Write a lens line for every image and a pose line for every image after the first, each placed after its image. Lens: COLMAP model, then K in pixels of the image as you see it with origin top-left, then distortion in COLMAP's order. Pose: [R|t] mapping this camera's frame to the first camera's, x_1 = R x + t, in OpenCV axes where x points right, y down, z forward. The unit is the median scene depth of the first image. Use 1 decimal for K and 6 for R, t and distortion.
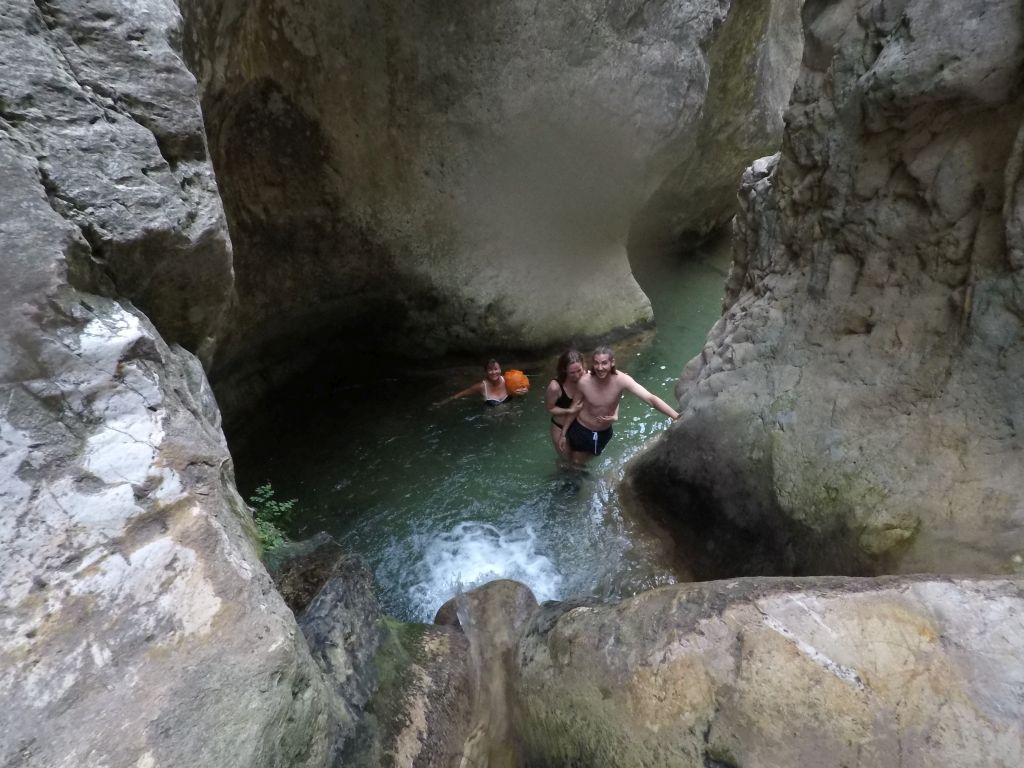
lens RADIAL K [[527.8, 0, 510.6], [0, 527.8, 382.3], [0, 0, 1]] dist [-0.018799, 0.008187]
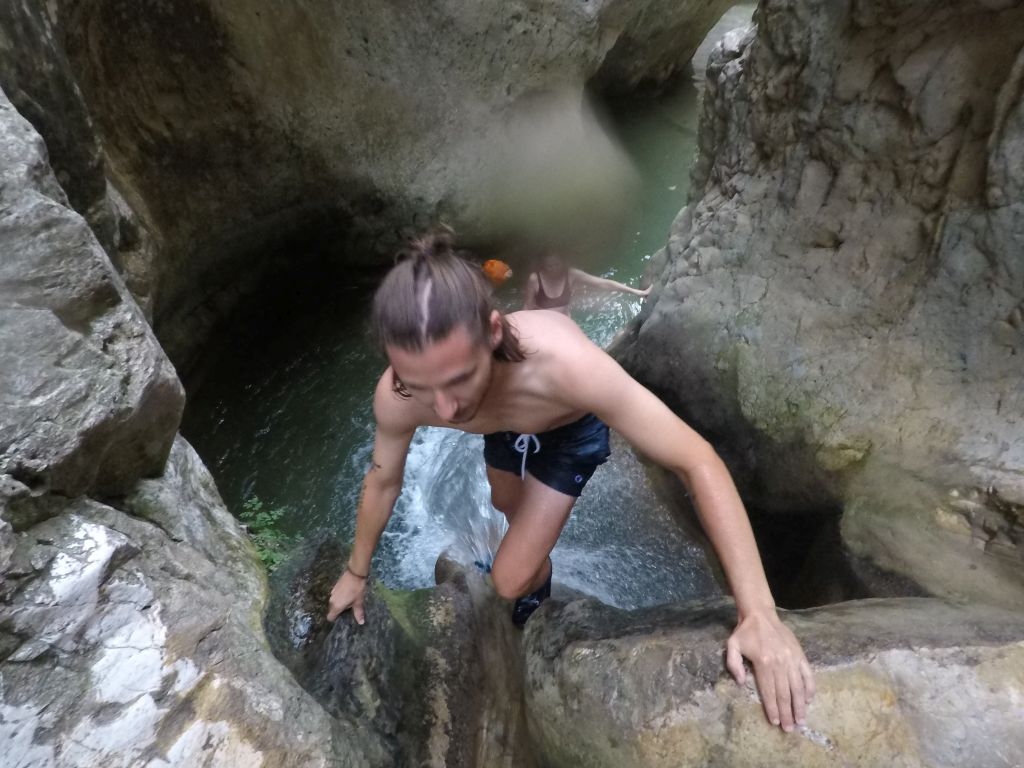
lens RADIAL K [[527.8, 0, 510.6], [0, 527.8, 382.3], [0, 0, 1]] dist [-0.018799, 0.008187]
pose [[0.992707, -0.105580, 0.058187, -0.014993], [0.086537, 0.960137, 0.265796, -0.275220], [-0.083931, -0.258823, 0.962272, 0.062802]]
